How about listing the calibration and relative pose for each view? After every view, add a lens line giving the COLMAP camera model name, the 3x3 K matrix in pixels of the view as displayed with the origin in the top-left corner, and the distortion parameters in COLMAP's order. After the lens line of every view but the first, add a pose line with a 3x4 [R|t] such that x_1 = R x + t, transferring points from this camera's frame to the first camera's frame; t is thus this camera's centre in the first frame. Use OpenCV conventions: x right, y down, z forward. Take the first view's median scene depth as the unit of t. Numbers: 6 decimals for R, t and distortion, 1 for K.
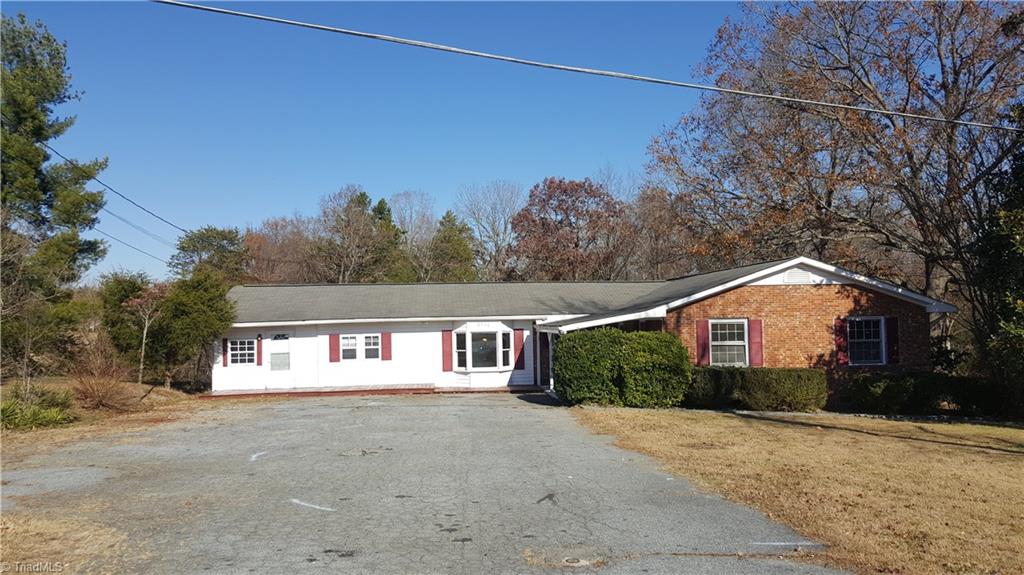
lens RADIAL K [[762.9, 0, 512.0], [0, 762.9, 287.5], [0, 0, 1]] dist [0.073427, -0.002340]
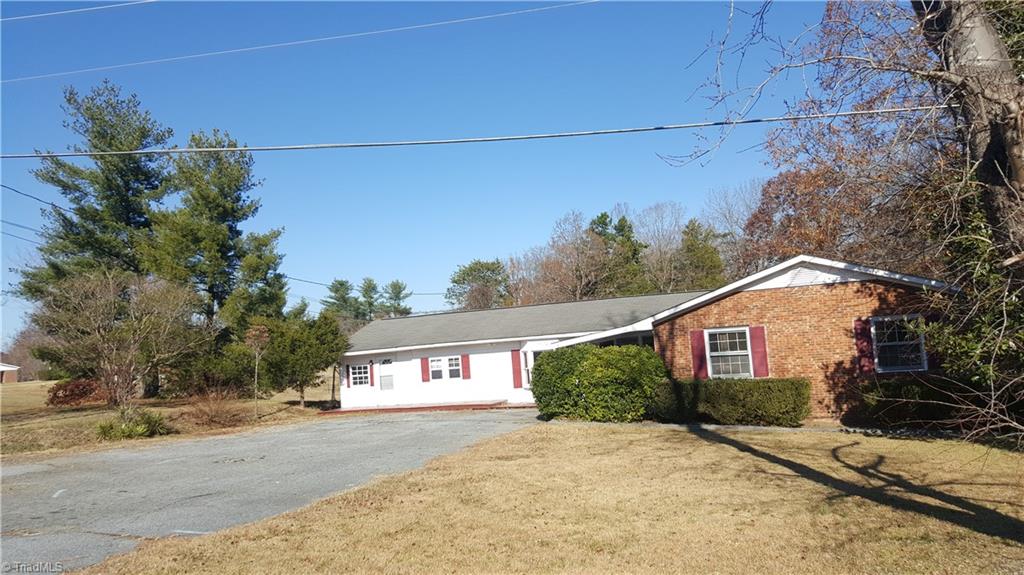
lens RADIAL K [[758.1, 0, 490.3], [0, 758.1, 285.0], [0, 0, 1]] dist [0.063744, -0.003901]
pose [[0.886764, -0.083510, -0.454616, 0.391836], [0.074942, 0.996506, -0.036871, 0.000980], [0.456107, -0.001374, 0.889924, 0.023529]]
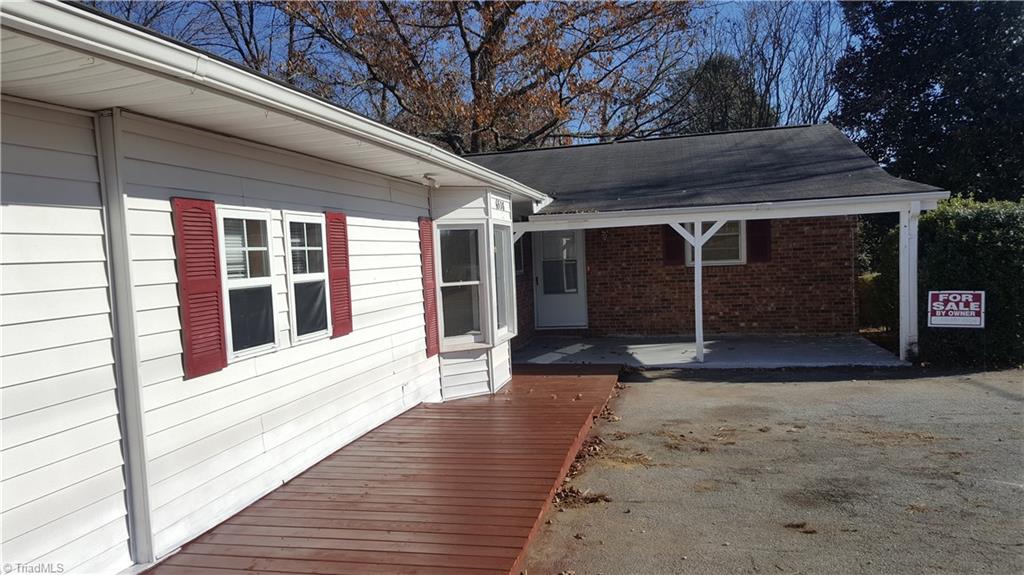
lens RADIAL K [[762.9, 0, 512.0], [0, 762.9, 287.5], [0, 0, 1]] dist [0.073427, -0.002340]
pose [[0.313677, -0.033314, 0.948945, -0.367424], [0.001728, 0.999403, 0.034515, 0.074711], [-0.949528, -0.009187, 0.313547, 0.896736]]
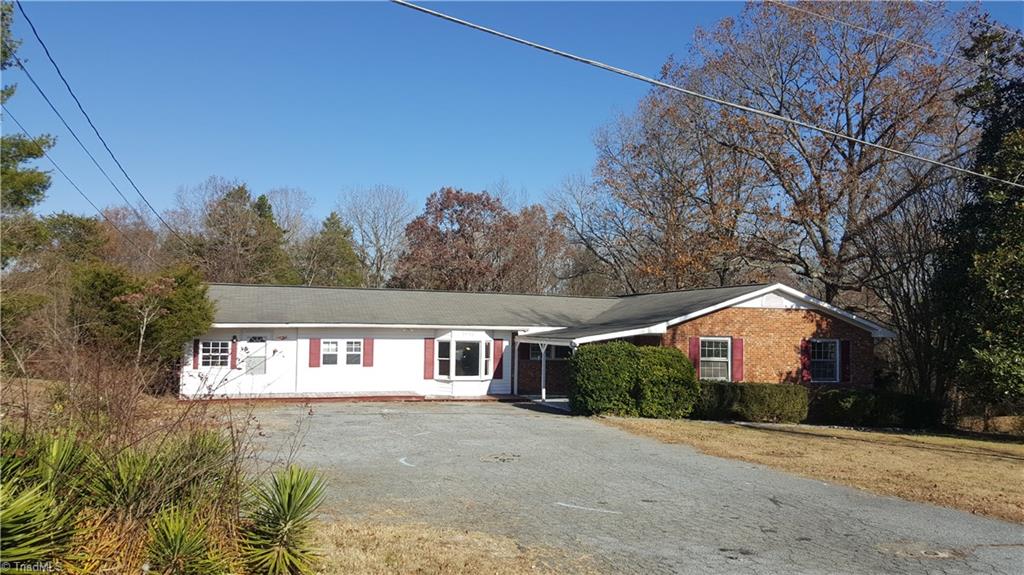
lens RADIAL K [[762.9, 0, 512.0], [0, 762.9, 287.5], [0, 0, 1]] dist [0.073427, -0.002340]
pose [[0.975576, 0.047632, 0.214437, -0.202351], [-0.045172, 0.998845, -0.016360, 0.001434], [-0.214969, 0.006273, 0.976601, 0.000243]]
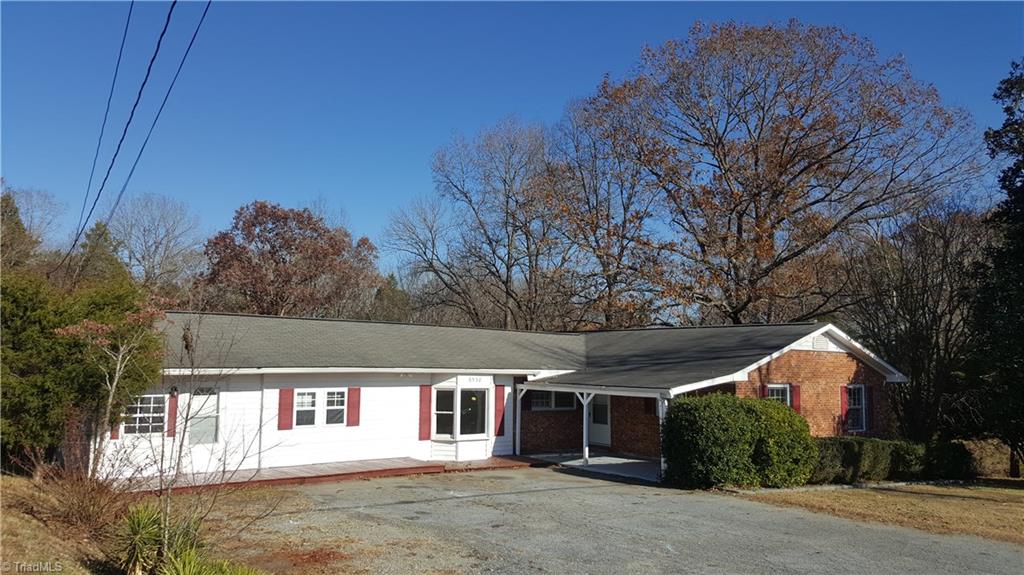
lens RADIAL K [[758.1, 0, 490.3], [0, 758.1, 285.0], [0, 0, 1]] dist [0.063744, -0.003901]
pose [[0.852842, 0.089532, 0.514436, -0.441088], [-0.057746, 0.995319, -0.077491, 0.011372], [-0.518966, 0.036380, 0.854020, 0.321870]]
